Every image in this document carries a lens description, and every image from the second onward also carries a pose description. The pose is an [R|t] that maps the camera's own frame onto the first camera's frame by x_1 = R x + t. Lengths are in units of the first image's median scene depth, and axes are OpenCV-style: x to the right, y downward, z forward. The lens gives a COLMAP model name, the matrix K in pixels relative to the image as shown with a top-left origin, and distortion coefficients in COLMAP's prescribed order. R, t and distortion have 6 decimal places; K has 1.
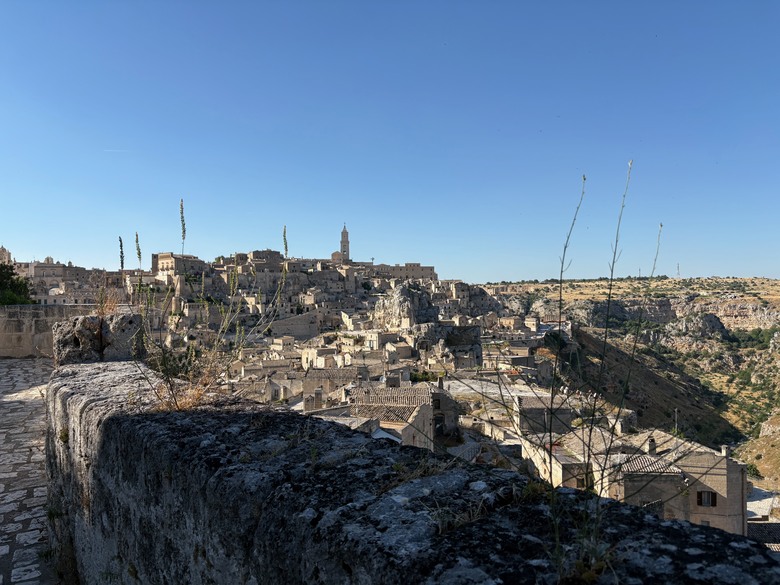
lens RADIAL K [[605.8, 0, 390.0], [0, 605.8, 293.3], [0, 0, 1]] dist [0.088205, -0.006137]
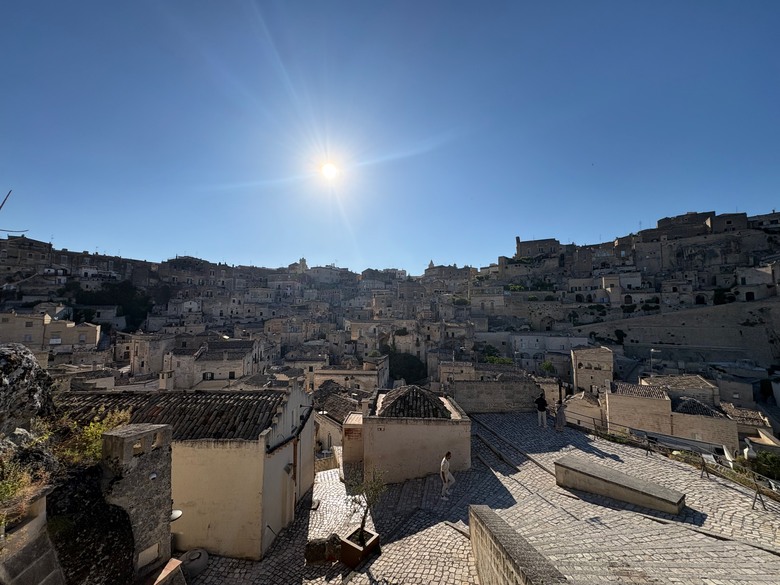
lens RADIAL K [[314.7, 0, 390.5], [0, 314.7, 292.2], [0, 0, 1]] dist [-0.000903, -0.000090]
pose [[0.385376, -0.054124, -0.921171, -0.019469], [-0.001140, 0.998250, -0.059129, 0.037938], [0.922759, 0.023837, 0.384640, 0.651867]]
